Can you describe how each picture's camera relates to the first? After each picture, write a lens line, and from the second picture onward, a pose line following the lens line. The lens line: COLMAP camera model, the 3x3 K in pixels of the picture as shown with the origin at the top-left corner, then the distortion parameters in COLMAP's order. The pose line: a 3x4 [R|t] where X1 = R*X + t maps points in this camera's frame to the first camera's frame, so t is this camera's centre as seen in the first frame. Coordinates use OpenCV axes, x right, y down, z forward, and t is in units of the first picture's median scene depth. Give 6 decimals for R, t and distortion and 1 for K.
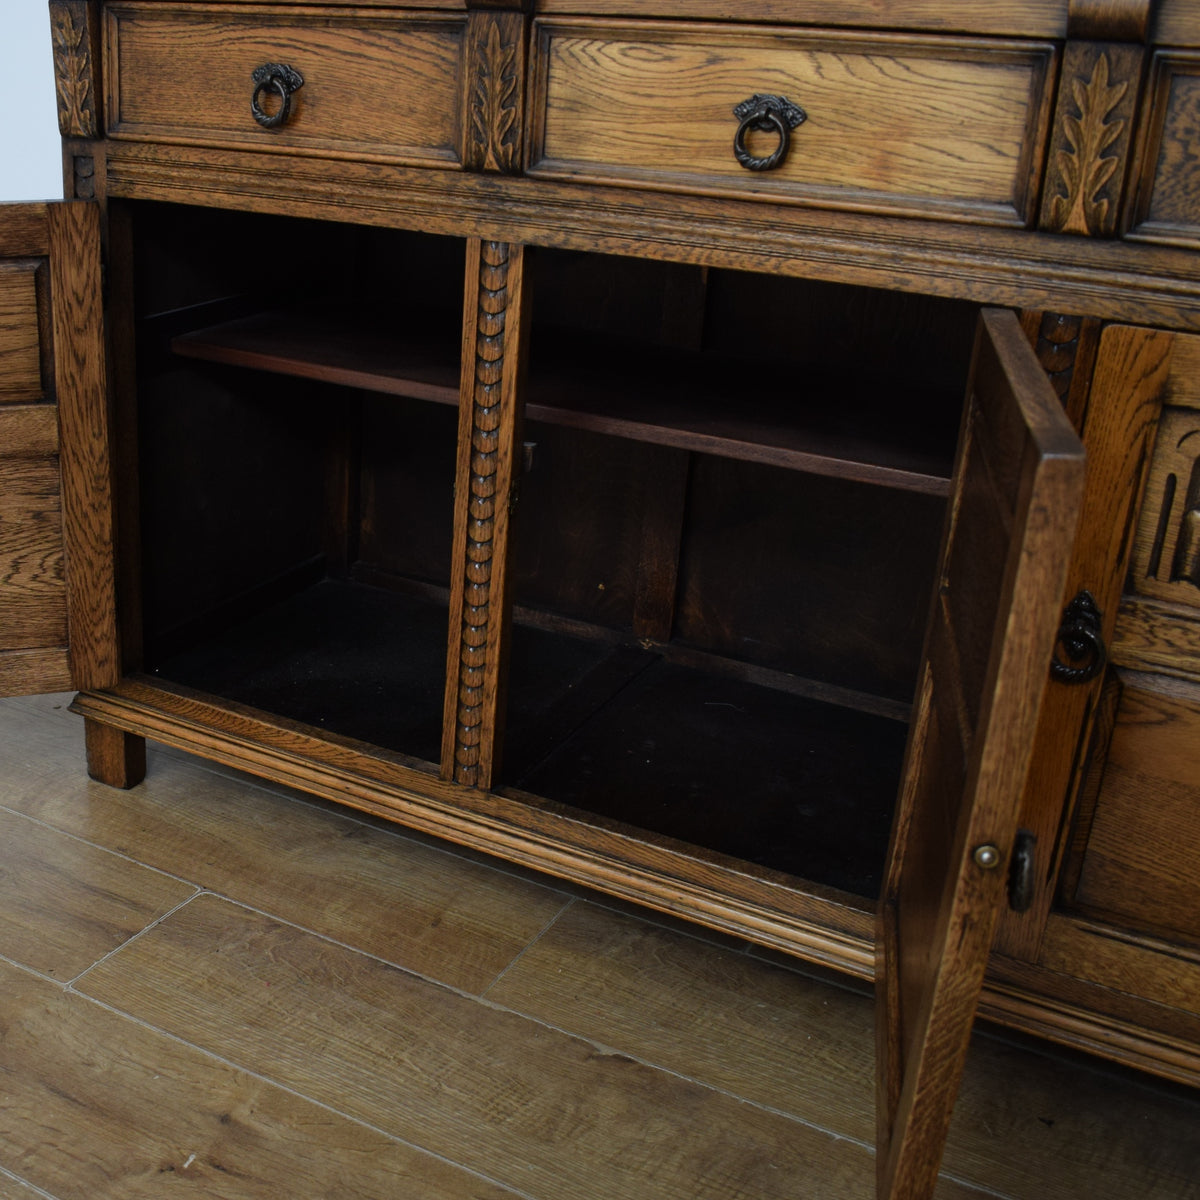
lens RADIAL K [[1537.9, 0, 352.1], [0, 1537.9, 611.6], [0, 0, 1]] dist [-0.090103, 0.000000]
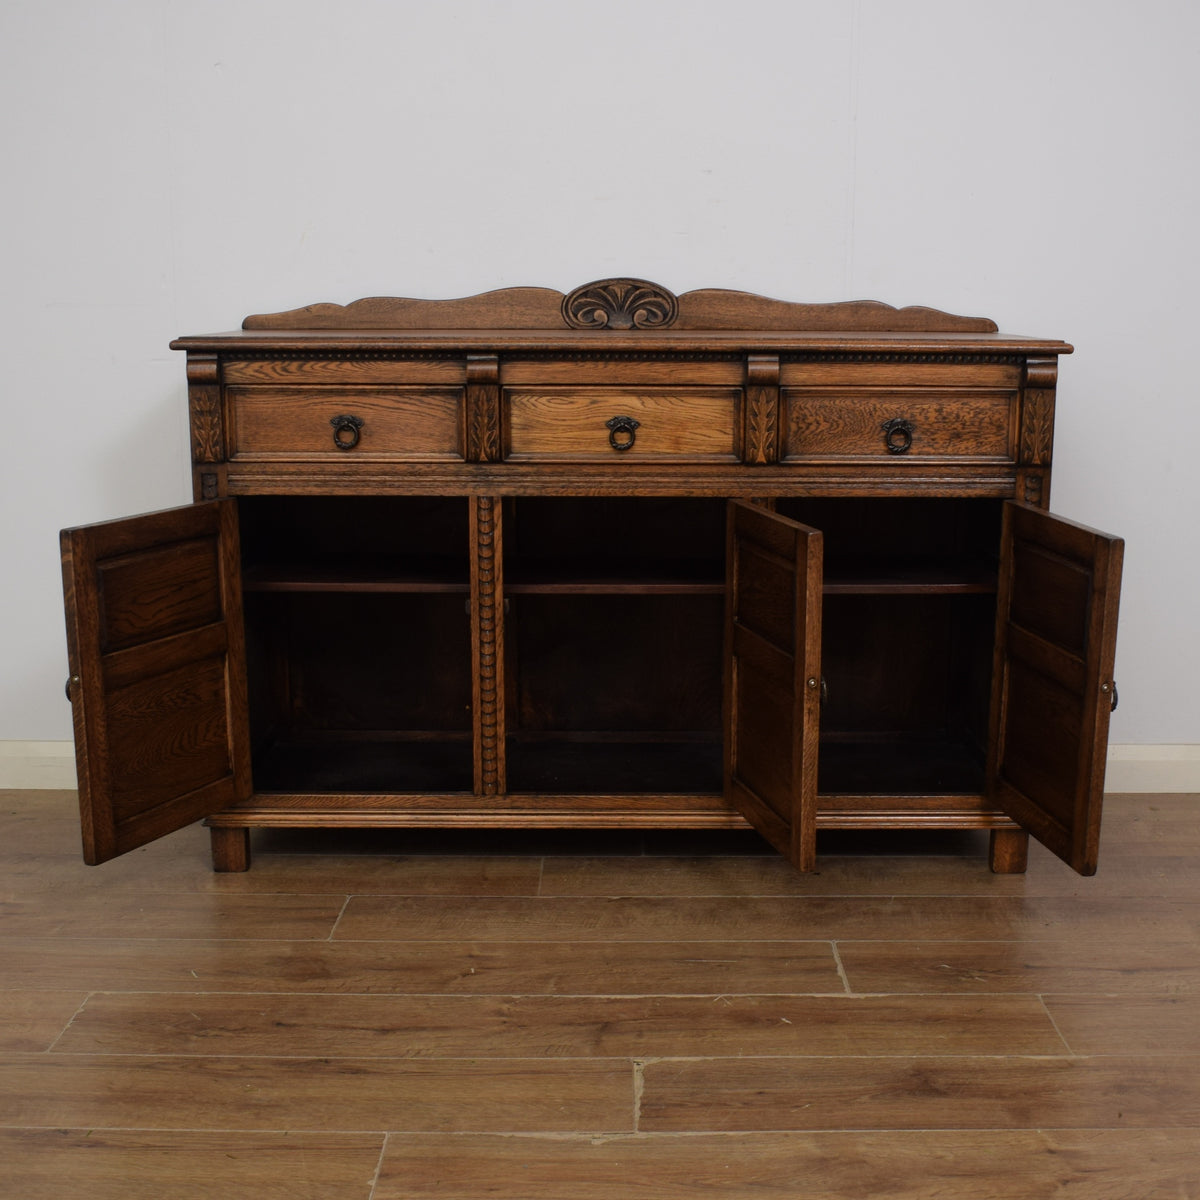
lens RADIAL K [[1686.8, 0, 618.8], [0, 1686.8, 697.5], [0, 0, 1]] dist [-0.091807, 0.000000]
pose [[0.837592, -0.147928, 0.525887, -0.986097], [0.219829, 0.972530, -0.076561, 0.223957], [-0.500115, 0.179732, 0.847102, -0.918957]]
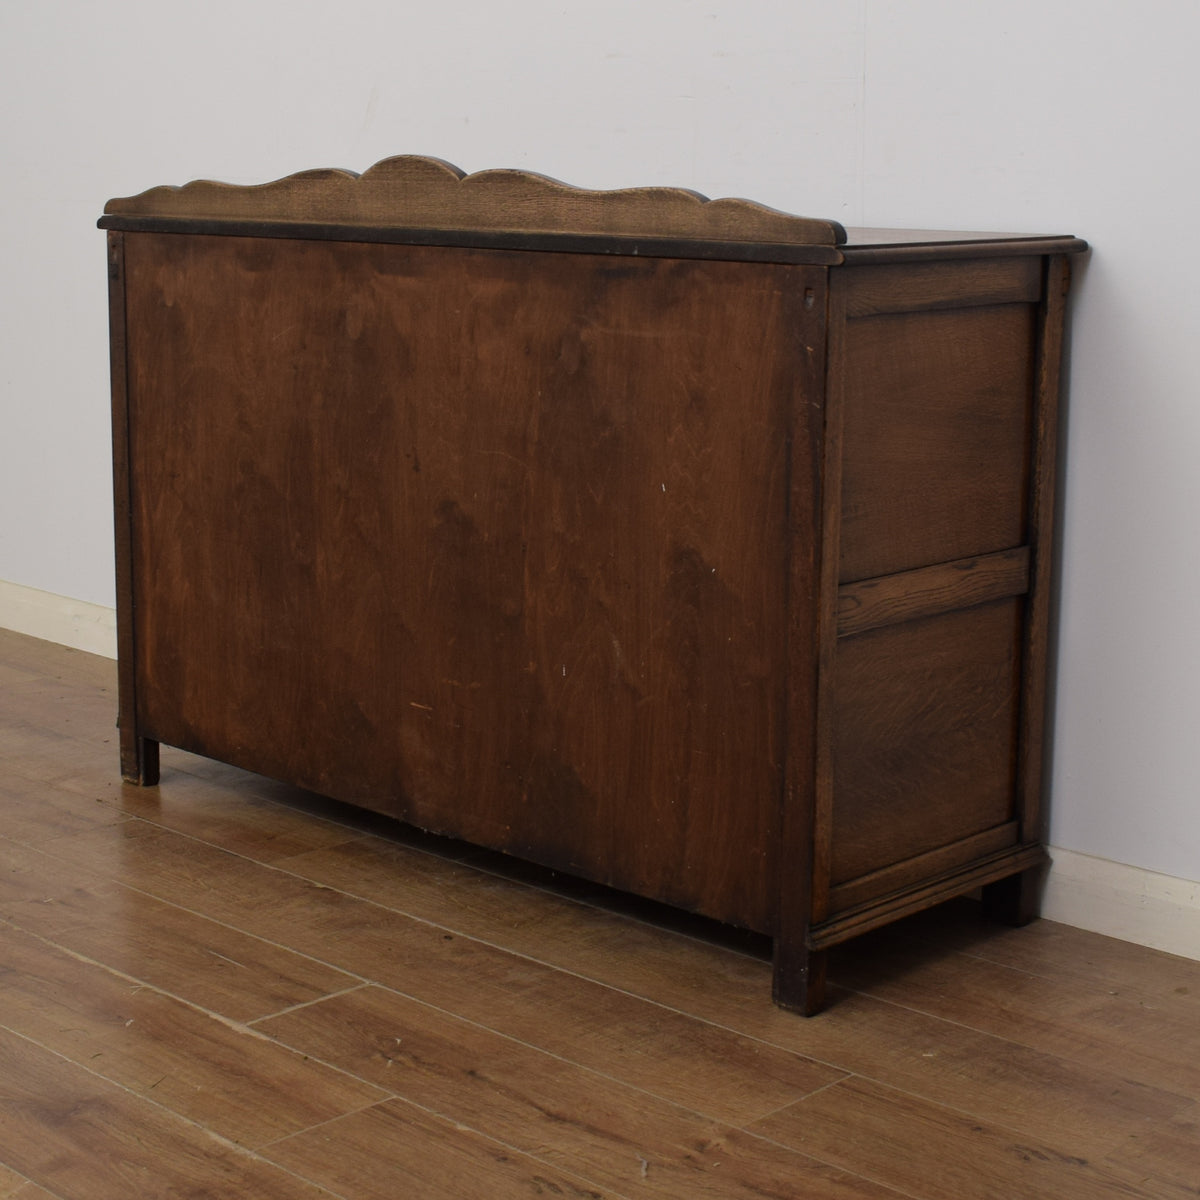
lens RADIAL K [[2265.8, 0, 494.8], [0, 2265.8, 578.4], [0, 0, 1]] dist [-0.094762, 0.000000]
pose [[0.975262, 0.019463, -0.220195, 0.943675], [-0.062044, 0.980177, -0.188159, 0.443201], [0.212168, 0.197166, 0.957137, -1.435567]]
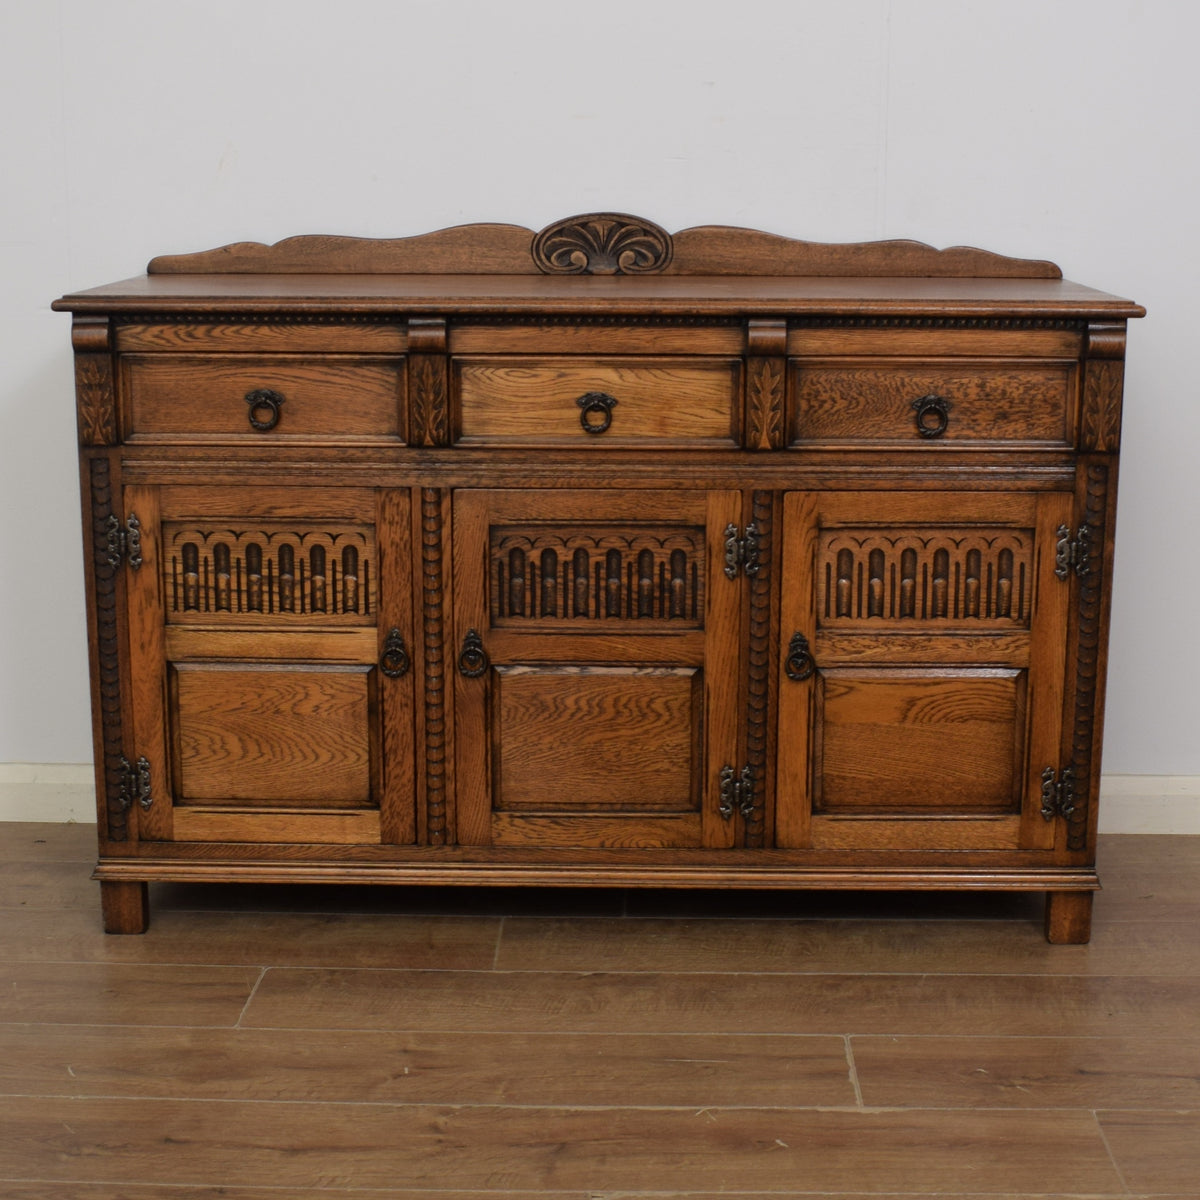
lens RADIAL K [[2041.7, 0, 604.6], [0, 2041.7, 598.2], [0, 0, 1]] dist [-0.095942, 0.000000]
pose [[0.849863, -0.133067, 0.509928, -0.914932], [0.212805, 0.971854, -0.101060, 0.137961], [-0.482128, 0.194402, 0.854260, -0.967659]]
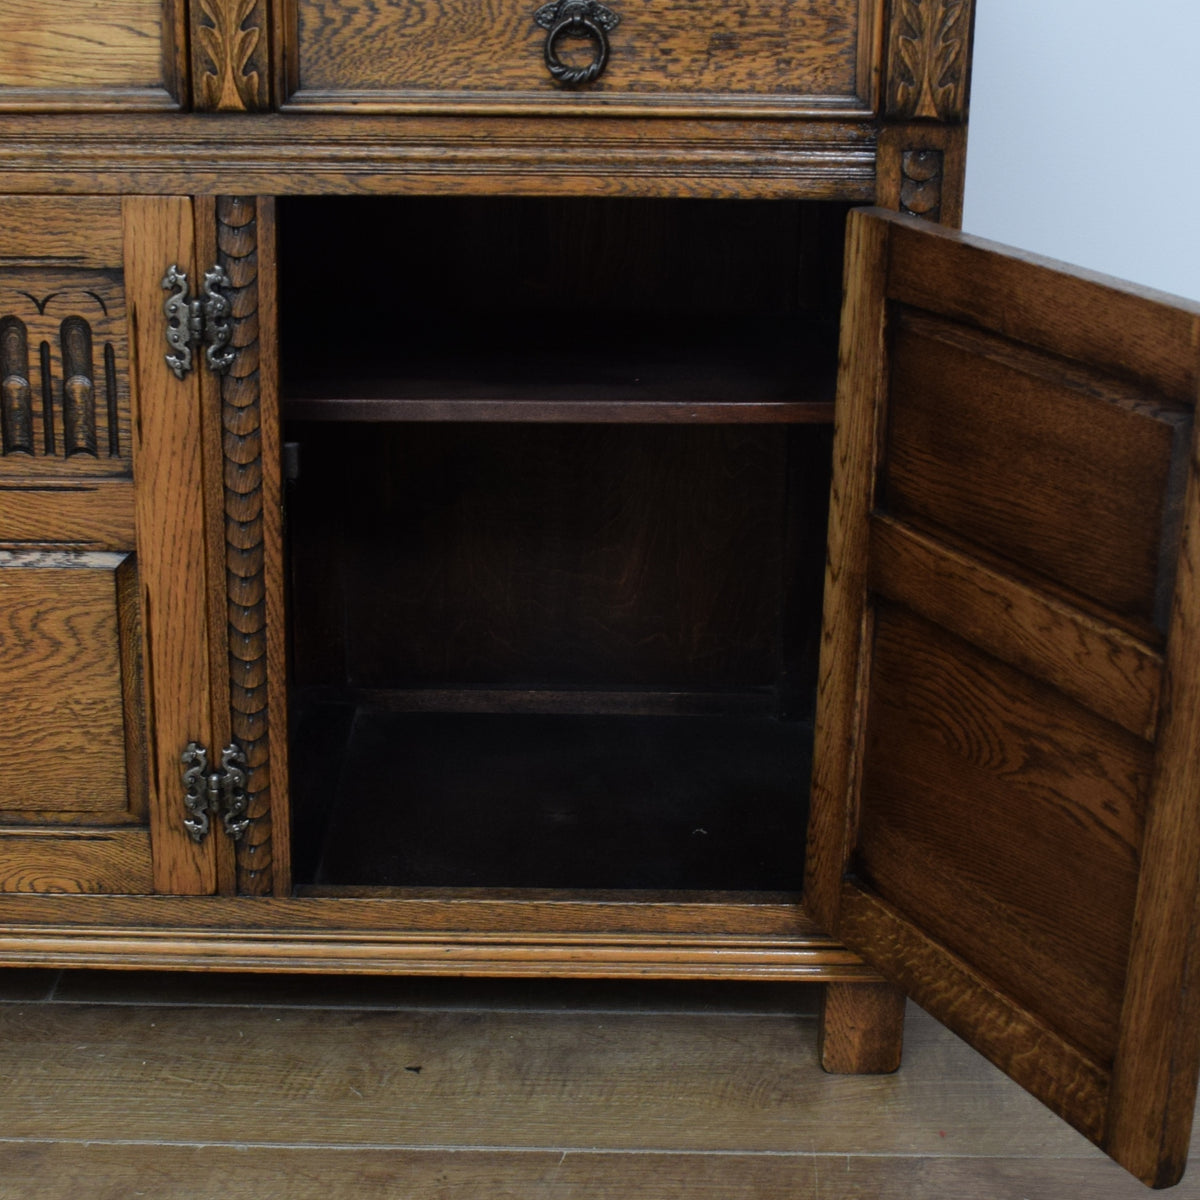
lens RADIAL K [[2265.8, 0, 556.1], [0, 2265.8, 632.4], [0, 0, 1]] dist [-0.094762, 0.000000]
pose [[0.843346, -0.187062, 0.503761, -0.107219], [0.207705, 0.978069, 0.015469, 0.078949], [-0.495607, 0.091588, 0.863705, -0.261843]]
